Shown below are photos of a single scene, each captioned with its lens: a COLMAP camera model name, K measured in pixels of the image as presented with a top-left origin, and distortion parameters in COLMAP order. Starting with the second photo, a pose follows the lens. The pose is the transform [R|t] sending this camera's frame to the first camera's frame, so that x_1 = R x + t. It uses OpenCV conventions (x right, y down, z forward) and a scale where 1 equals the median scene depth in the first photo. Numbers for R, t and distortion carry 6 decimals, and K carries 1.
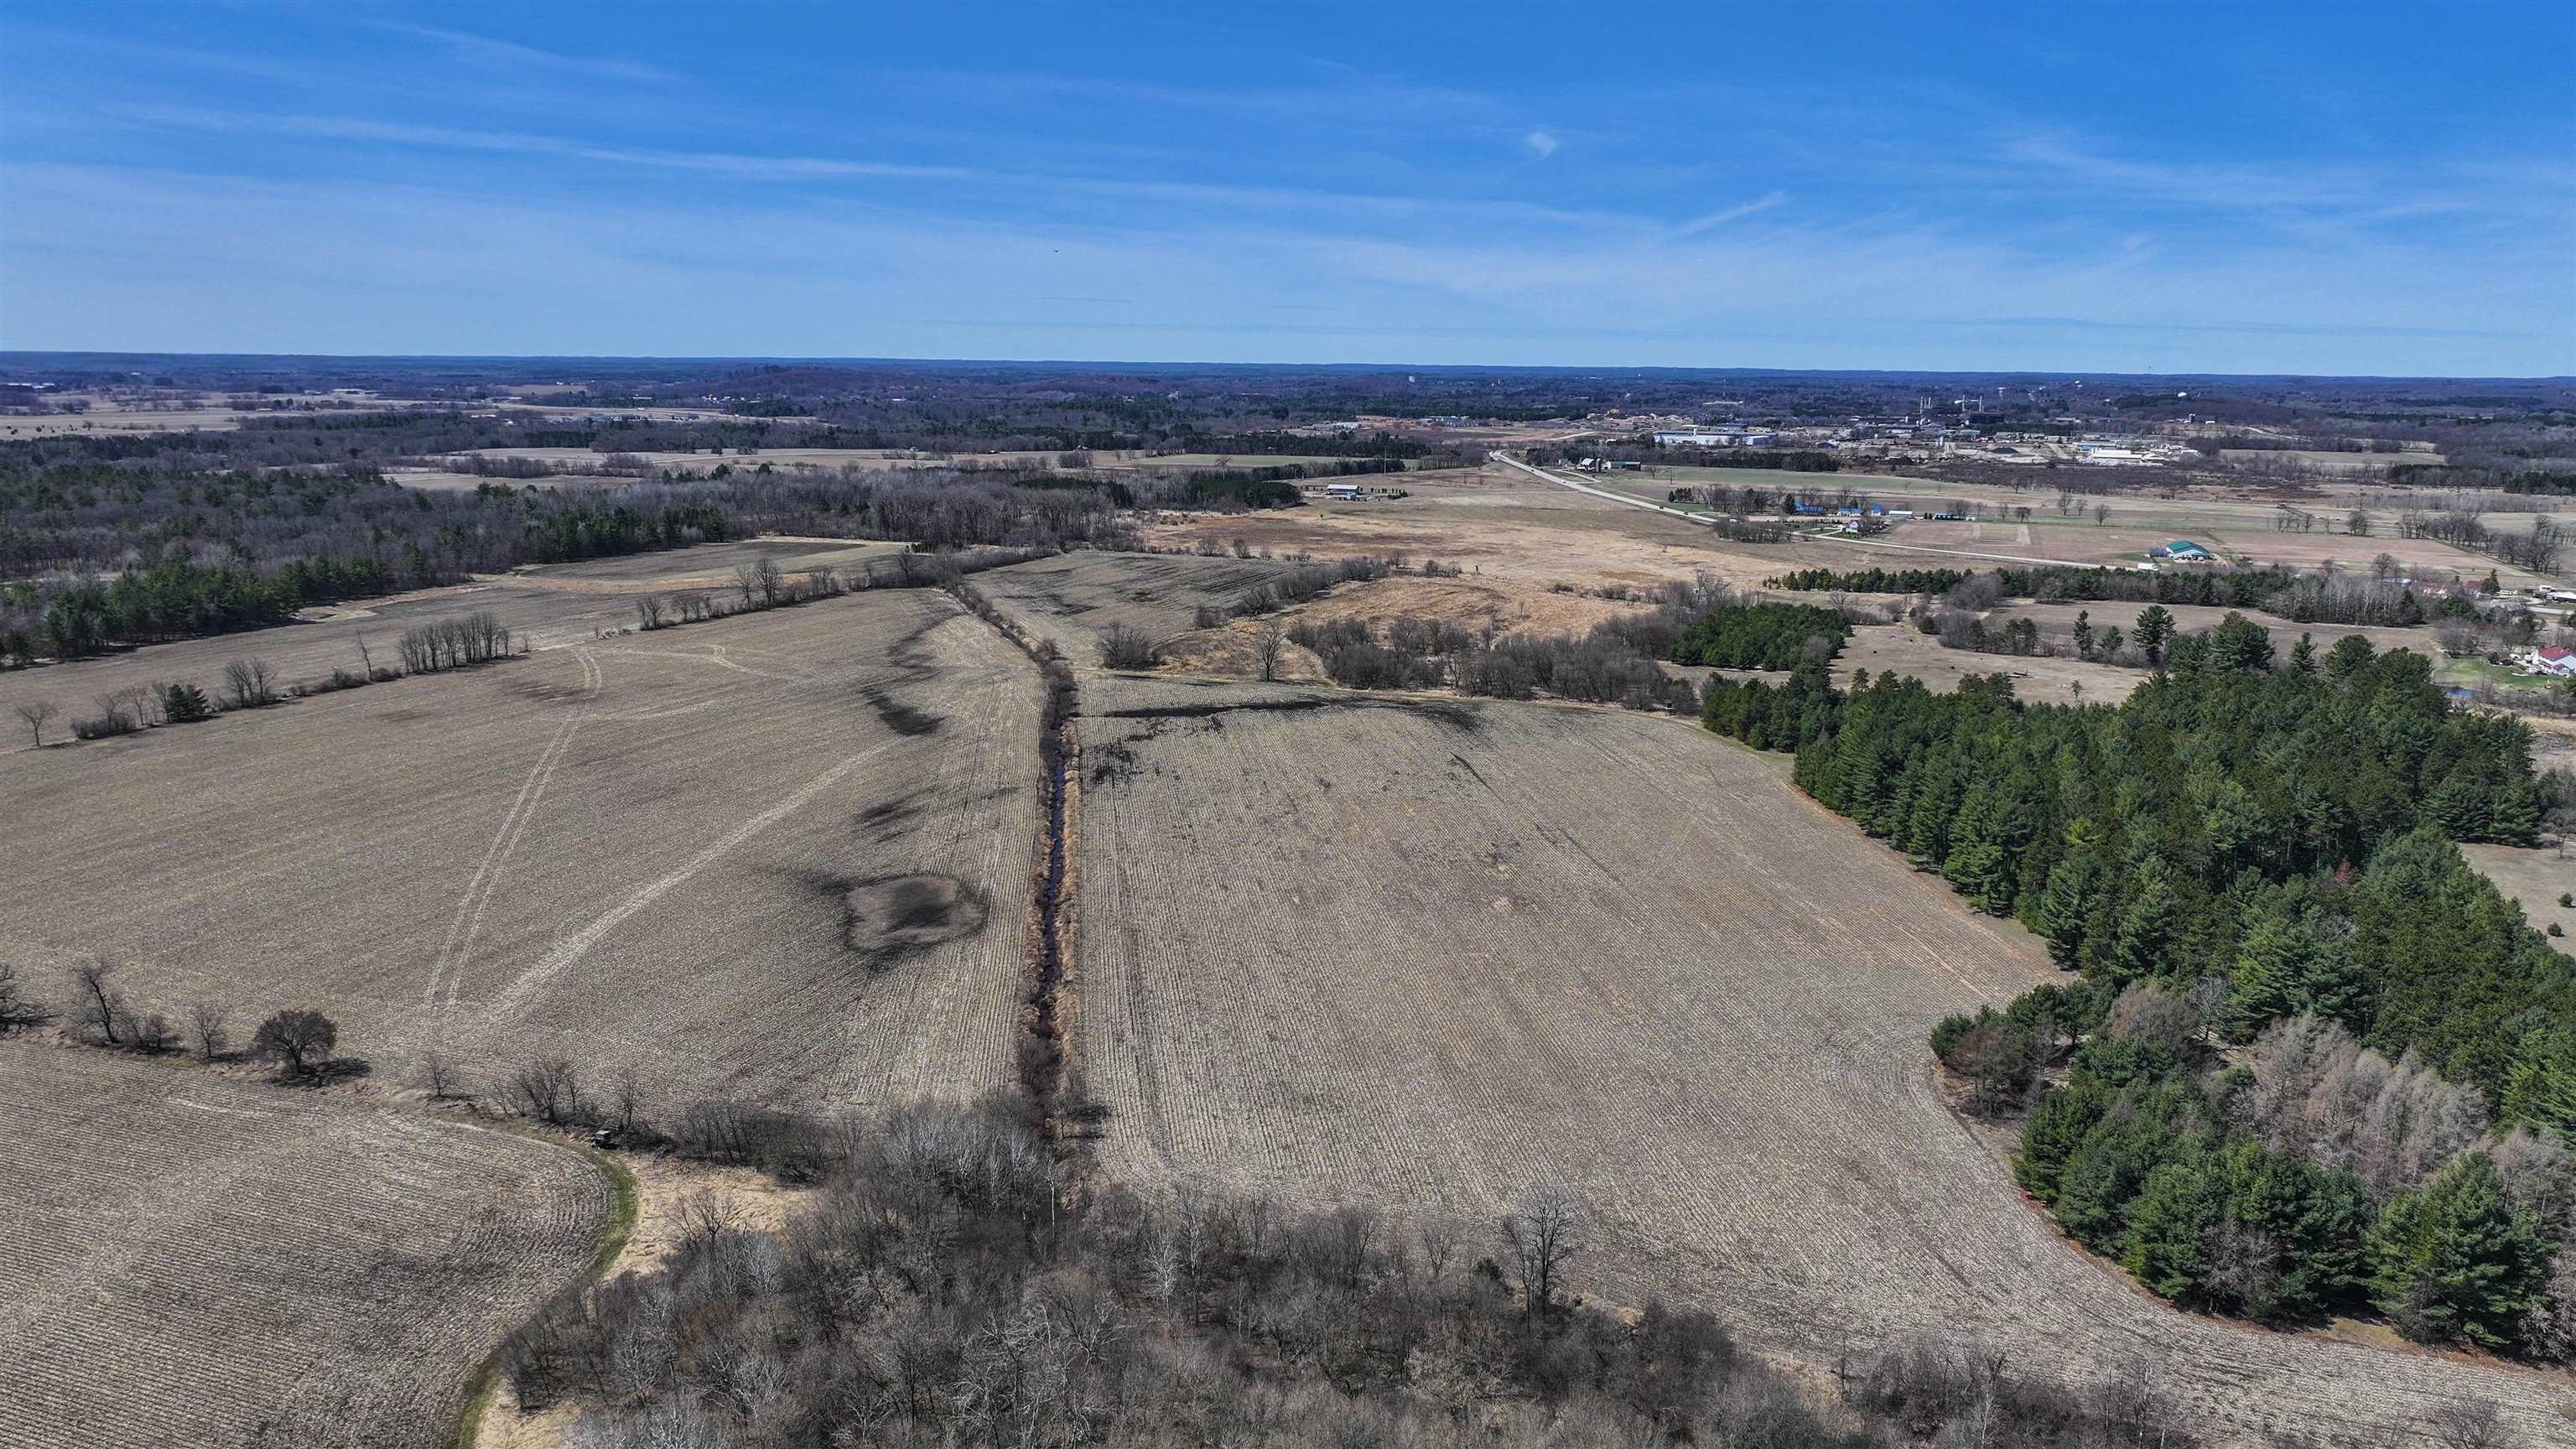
lens RADIAL K [[1816.6, 0, 1287.4], [0, 1816.6, 722.8], [0, 0, 1]] dist [0.003962, 0.010962]
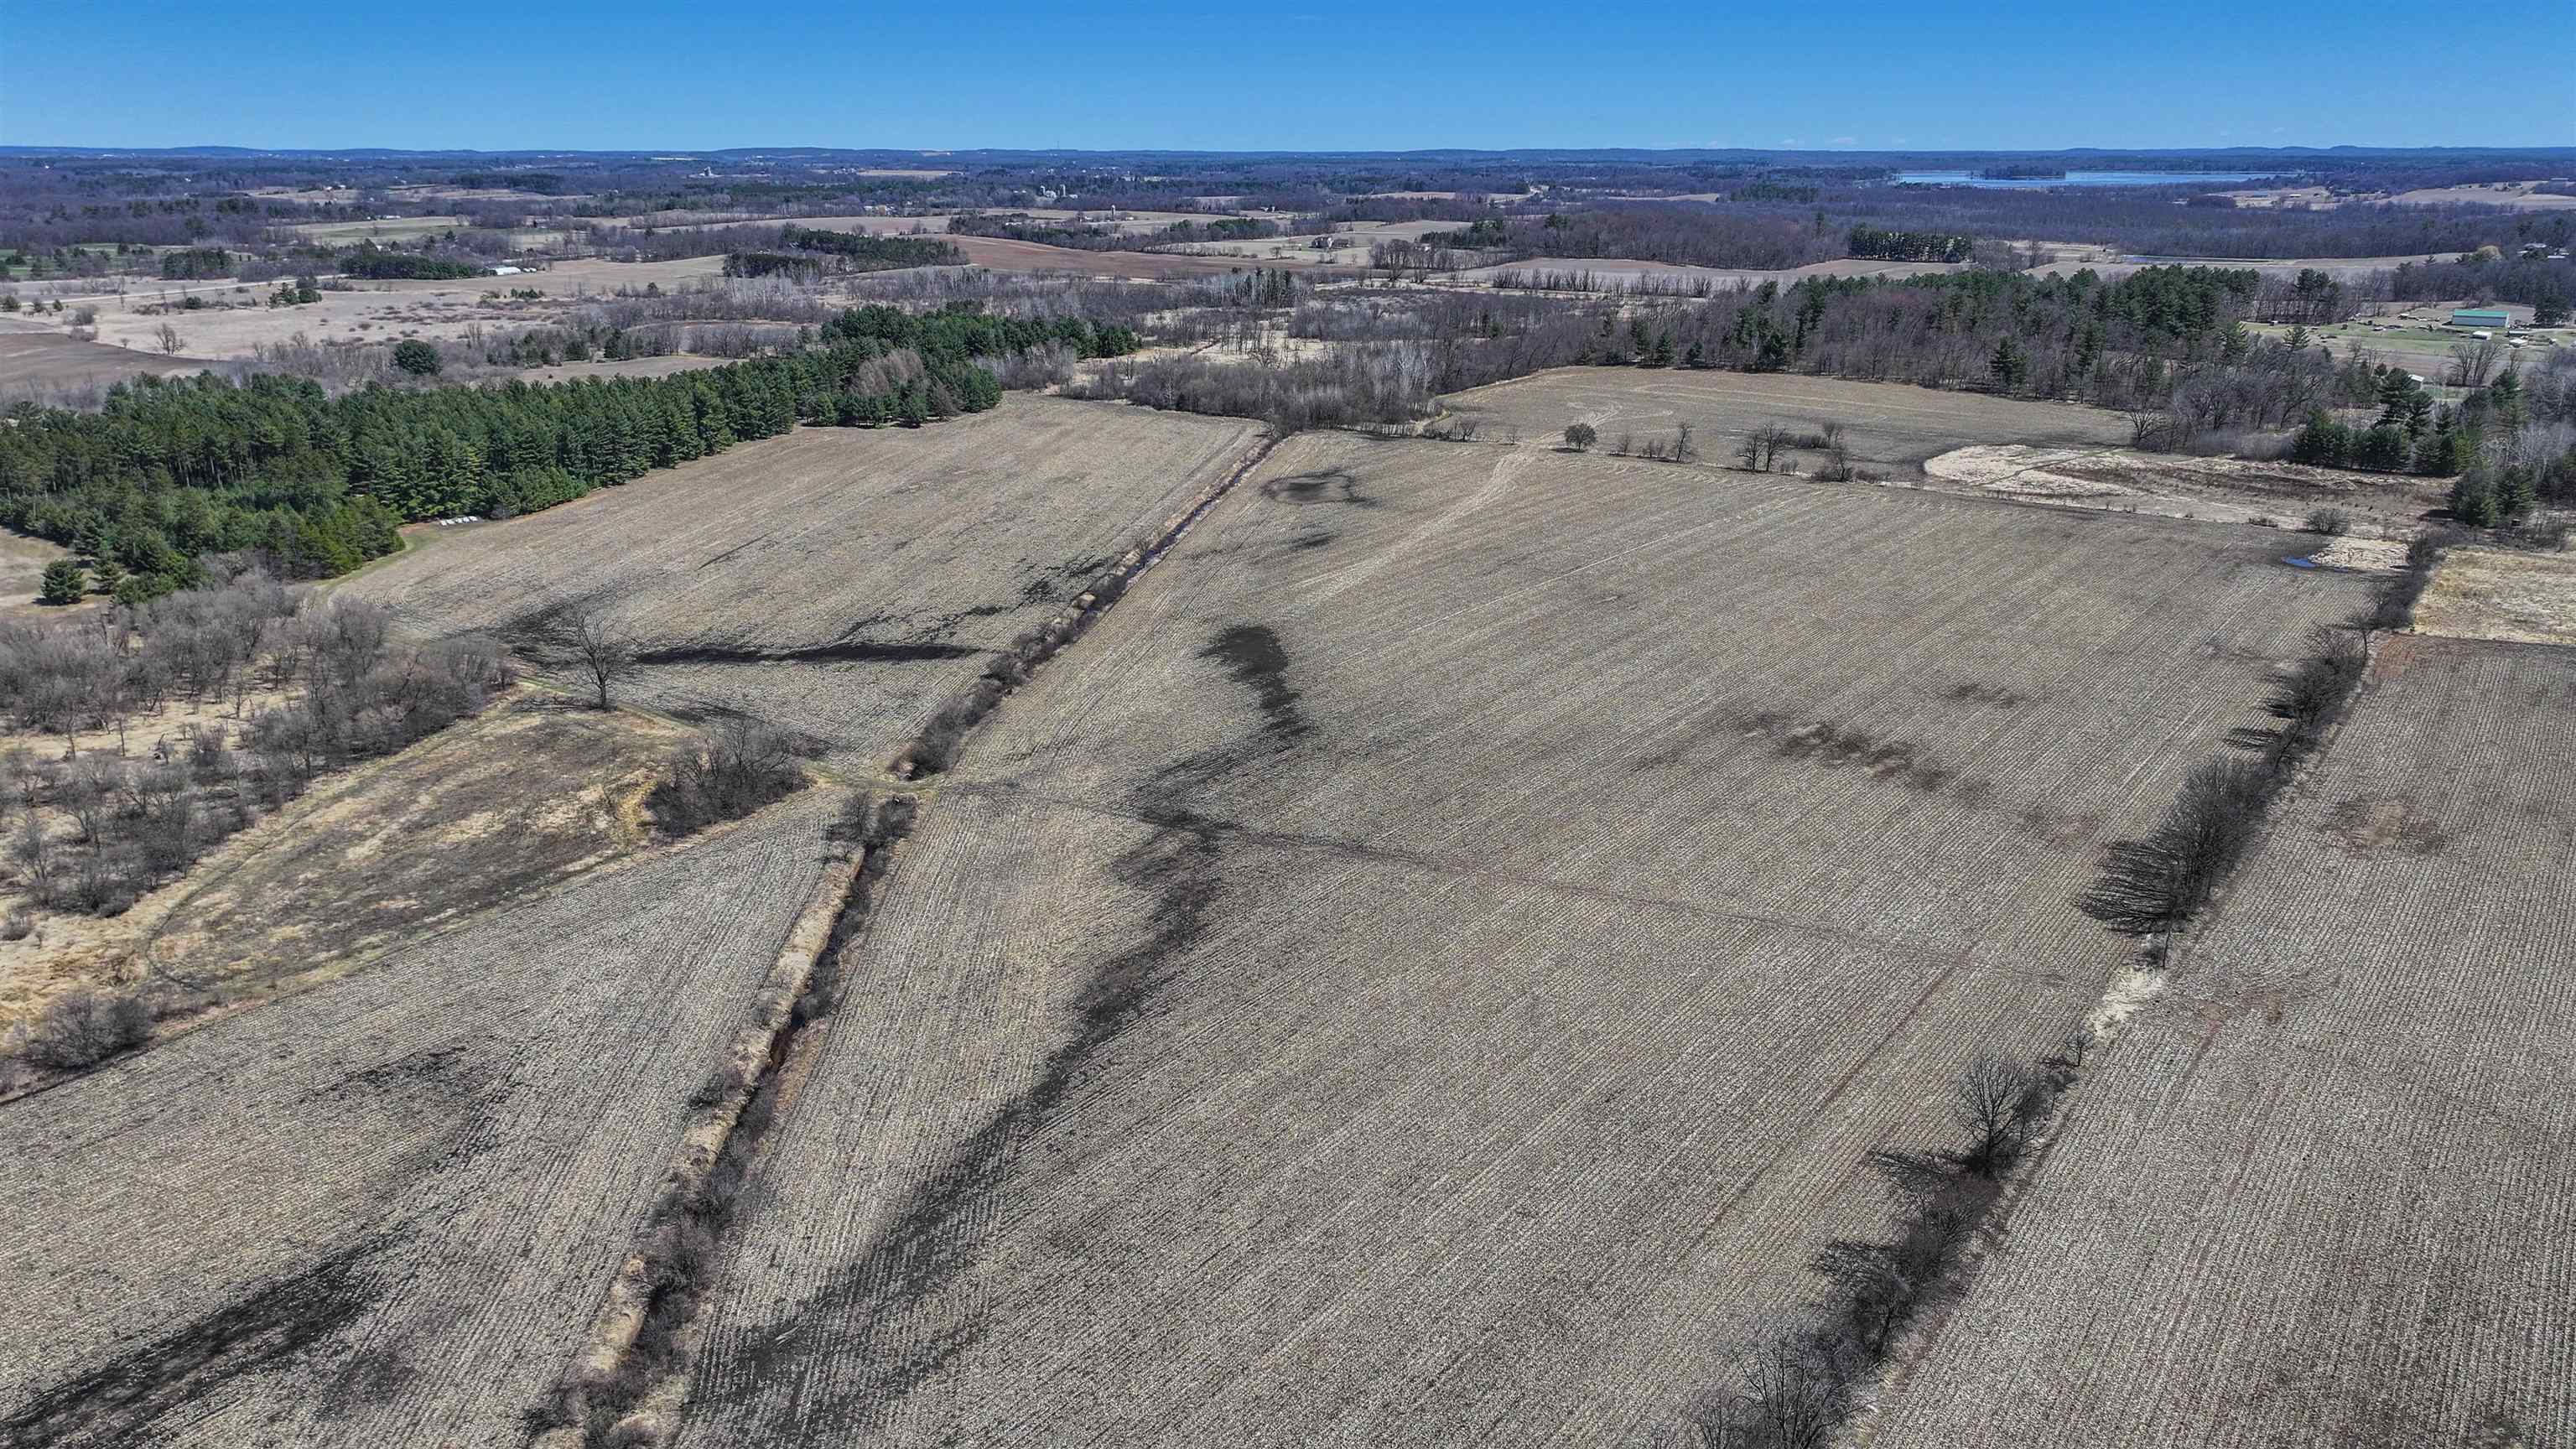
lens RADIAL K [[1816.6, 0, 1283.2], [0, 1816.6, 731.5], [0, 0, 1]] dist [0.003962, 0.010962]
pose [[-0.956586, -0.083235, 0.279311, -0.374289], [0.056017, 0.887975, 0.456467, -0.263598], [-0.286016, 0.452297, -0.844762, 1.428943]]
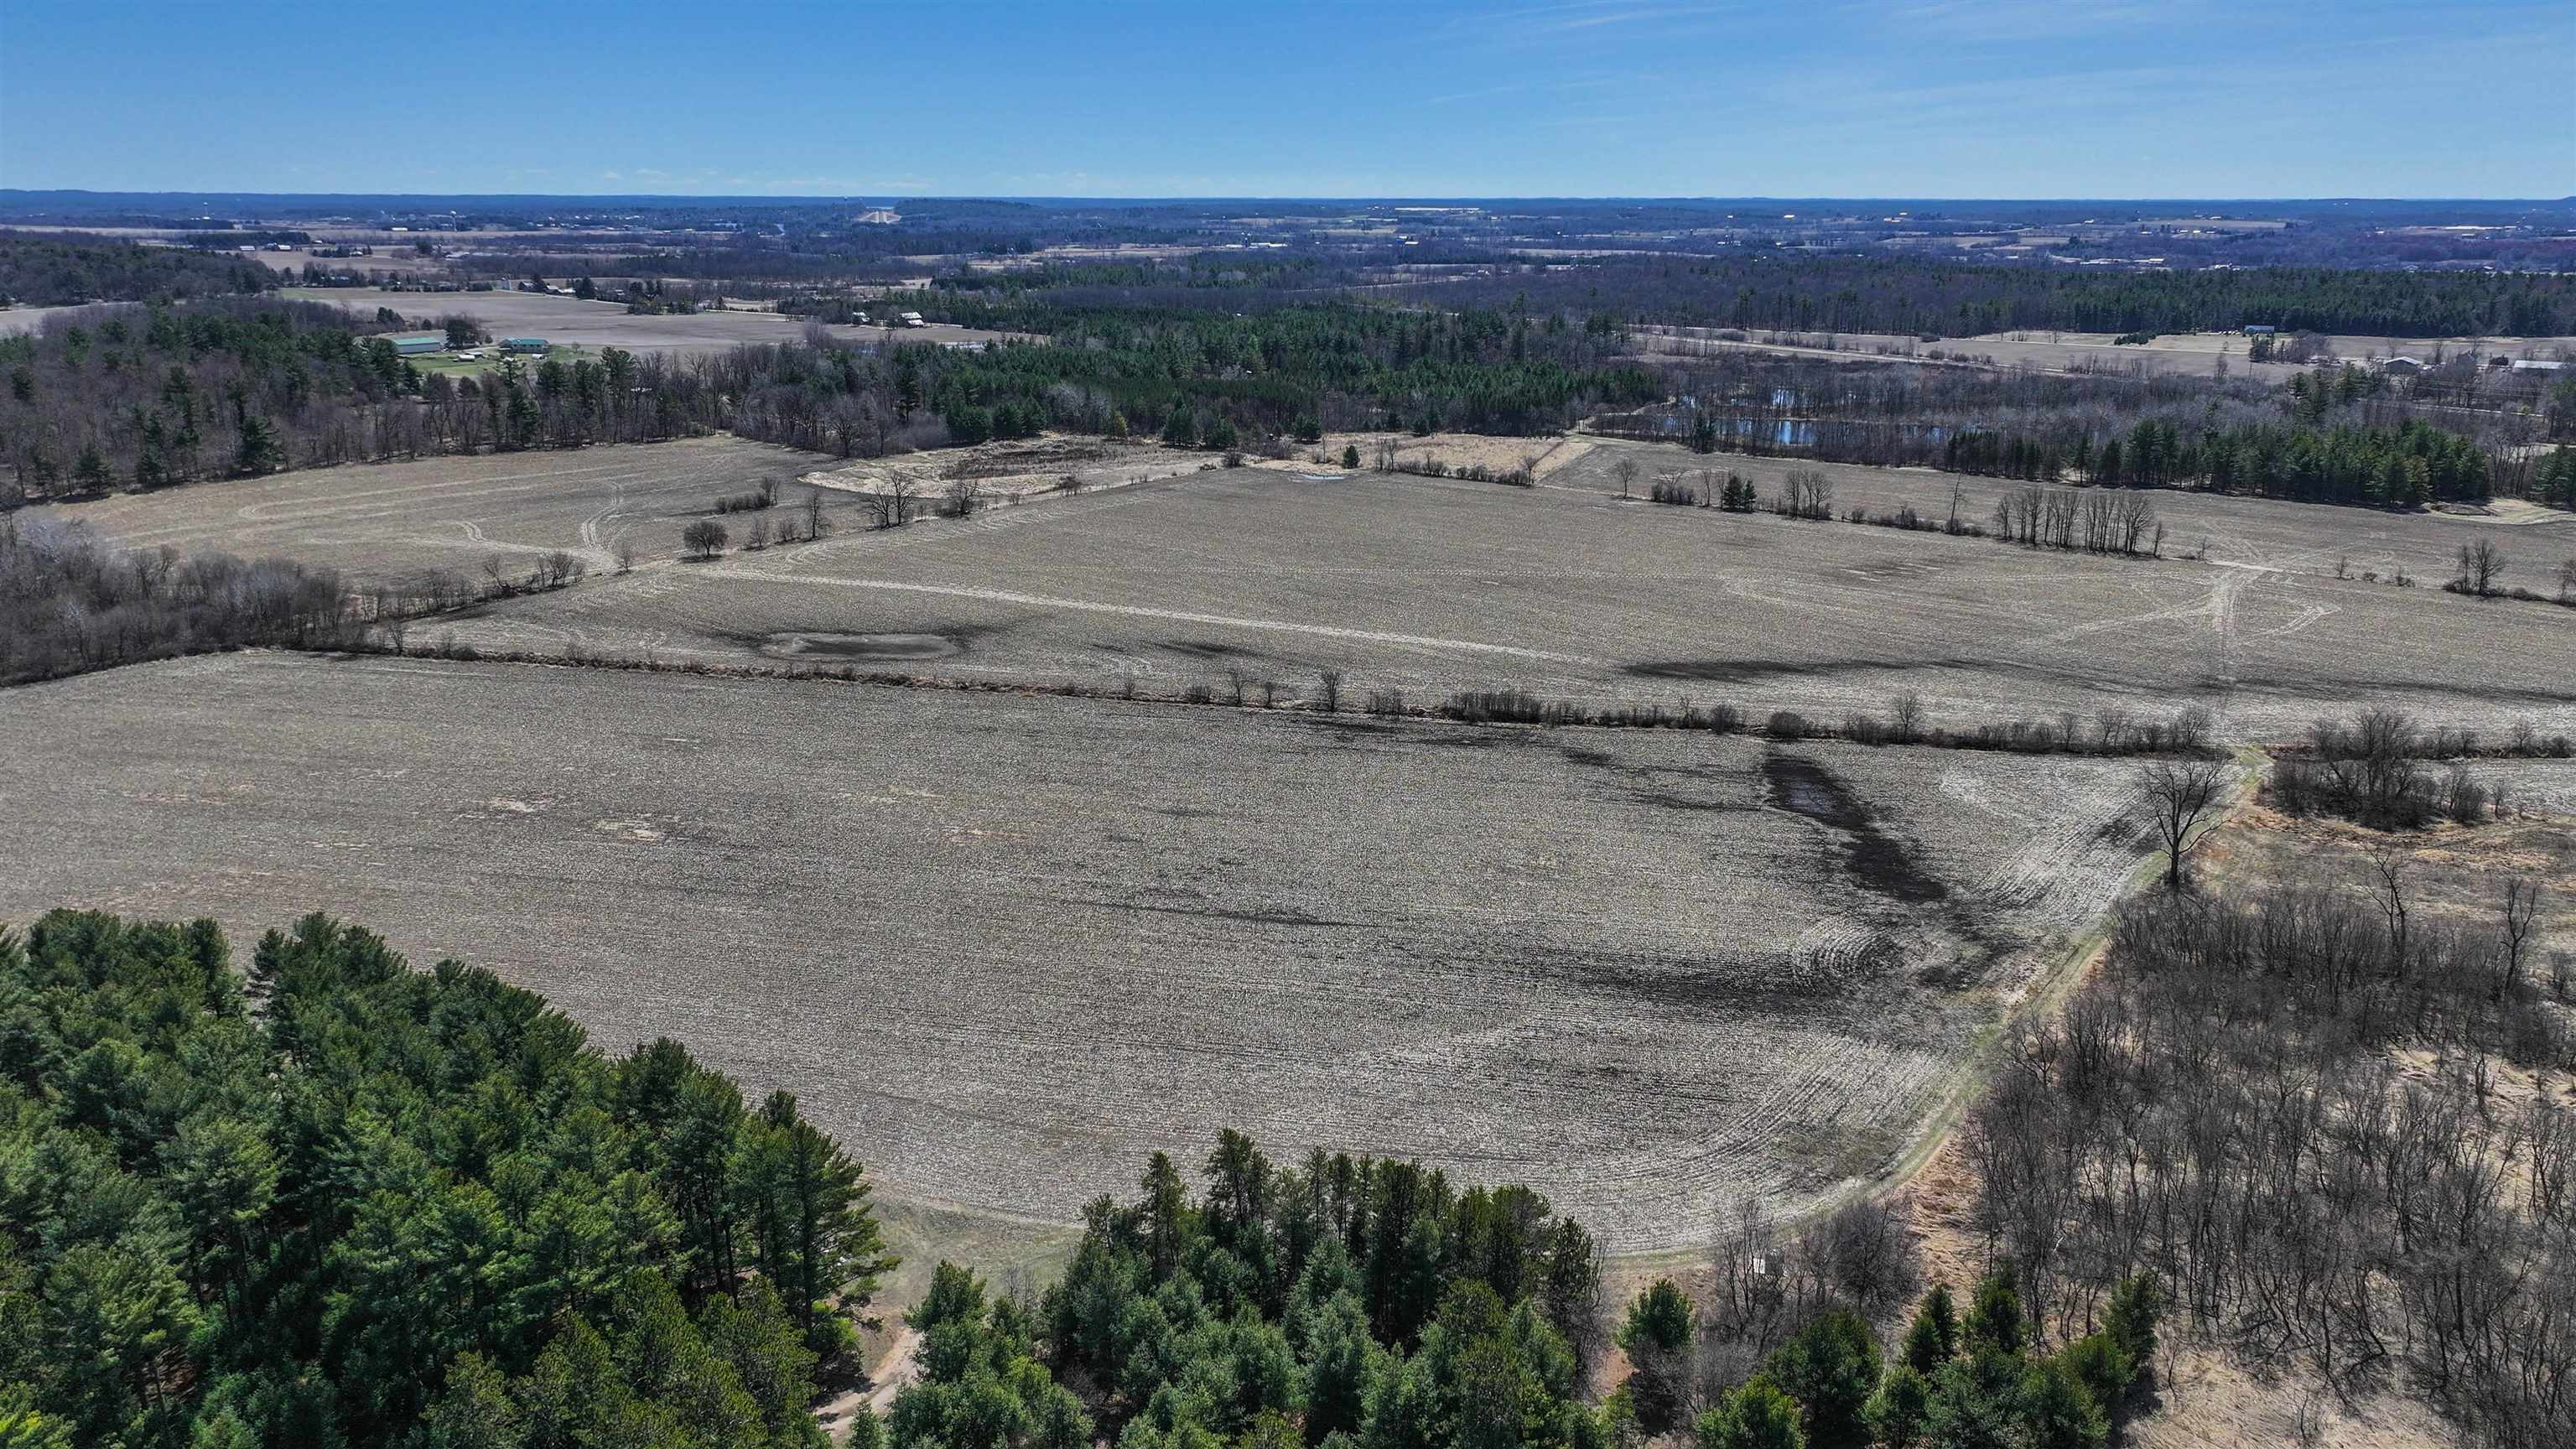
lens RADIAL K [[1816.6, 0, 1297.0], [0, 1816.6, 724.7], [0, 0, 1]] dist [0.003962, 0.010962]
pose [[-0.313379, 0.254547, -0.914877, 0.445736], [-0.190837, 0.926871, 0.323253, -0.159691], [0.930255, 0.275893, -0.241885, 0.906908]]
